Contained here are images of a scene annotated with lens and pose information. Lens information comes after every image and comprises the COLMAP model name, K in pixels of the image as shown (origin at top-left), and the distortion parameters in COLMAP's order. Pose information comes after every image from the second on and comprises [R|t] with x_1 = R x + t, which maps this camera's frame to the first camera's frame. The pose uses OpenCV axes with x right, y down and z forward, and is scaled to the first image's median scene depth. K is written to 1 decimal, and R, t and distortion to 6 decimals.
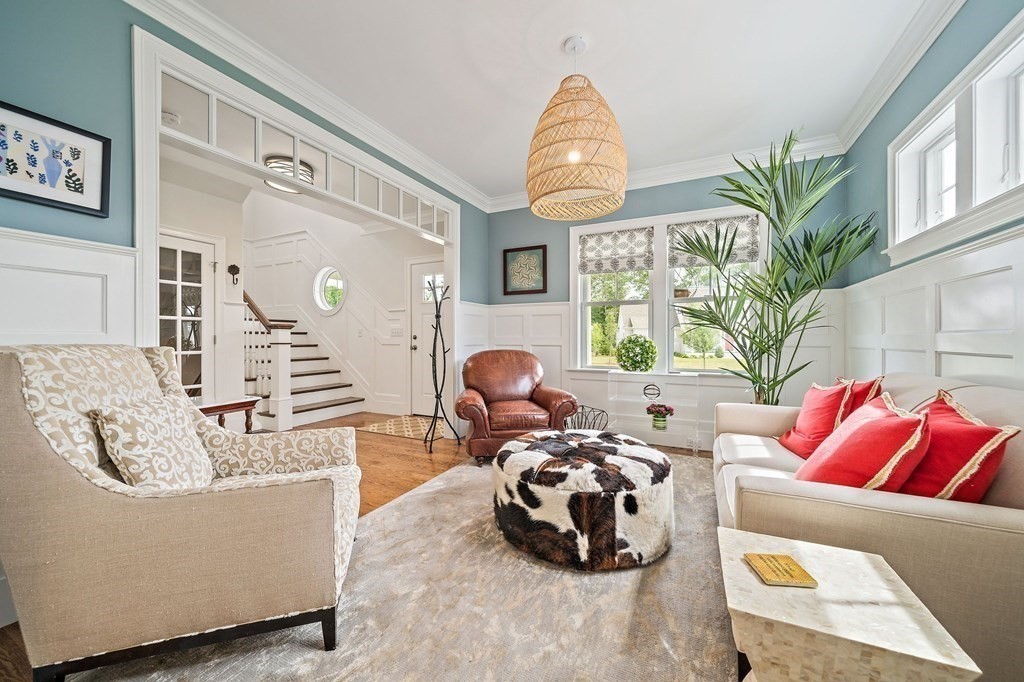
lens RADIAL K [[396.4, 0, 519.1], [0, 396.4, 335.6], [0, 0, 1]] dist [-0.001679, -0.000123]
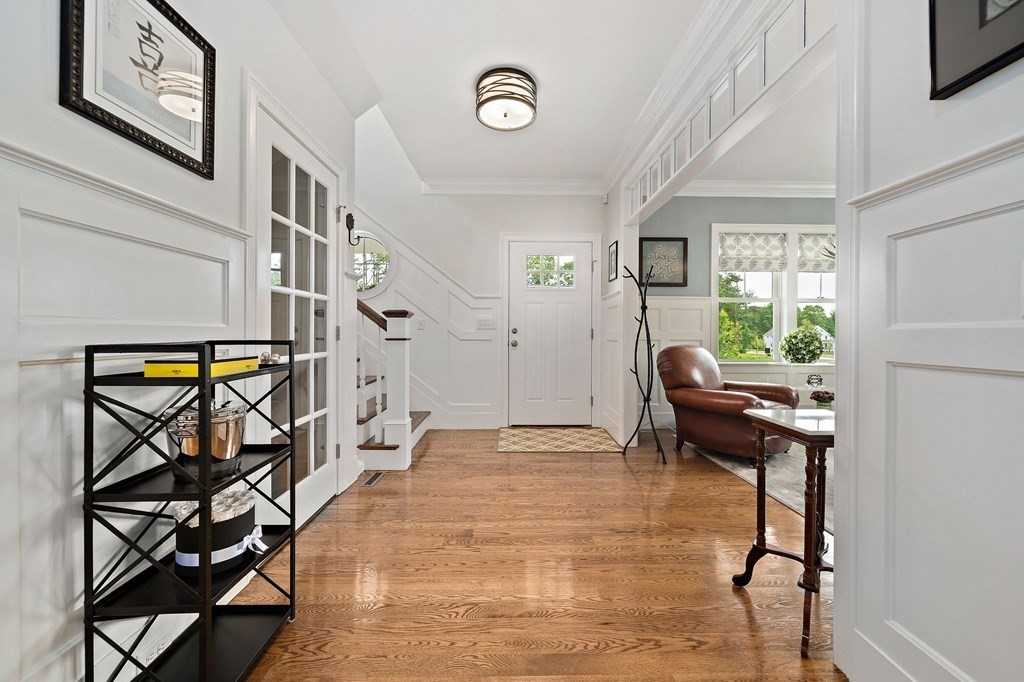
lens RADIAL K [[396.4, 0, 514.9], [0, 396.4, 336.1], [0, 0, 1]] dist [-0.001679, -0.000123]
pose [[0.884982, -0.000022, 0.465625, -0.795055], [-0.007910, 0.999855, 0.015083, 0.003261], [-0.465557, -0.017031, 0.884854, 0.336820]]
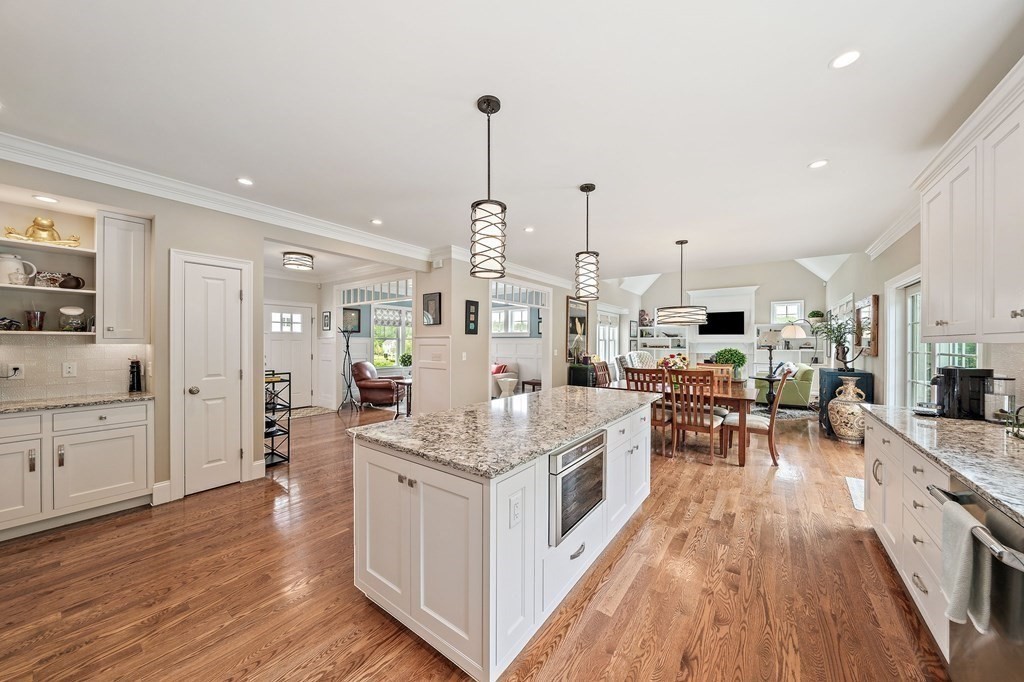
lens RADIAL K [[357.8, 0, 515.1], [0, 357.8, 342.3], [0, 0, 1]] dist [-0.000940, -0.000139]
pose [[0.168327, 0.000716, 0.985731, -1.687107], [-0.014117, 0.999899, 0.001684, -0.075365], [-0.985630, -0.014199, 0.168320, -0.112173]]
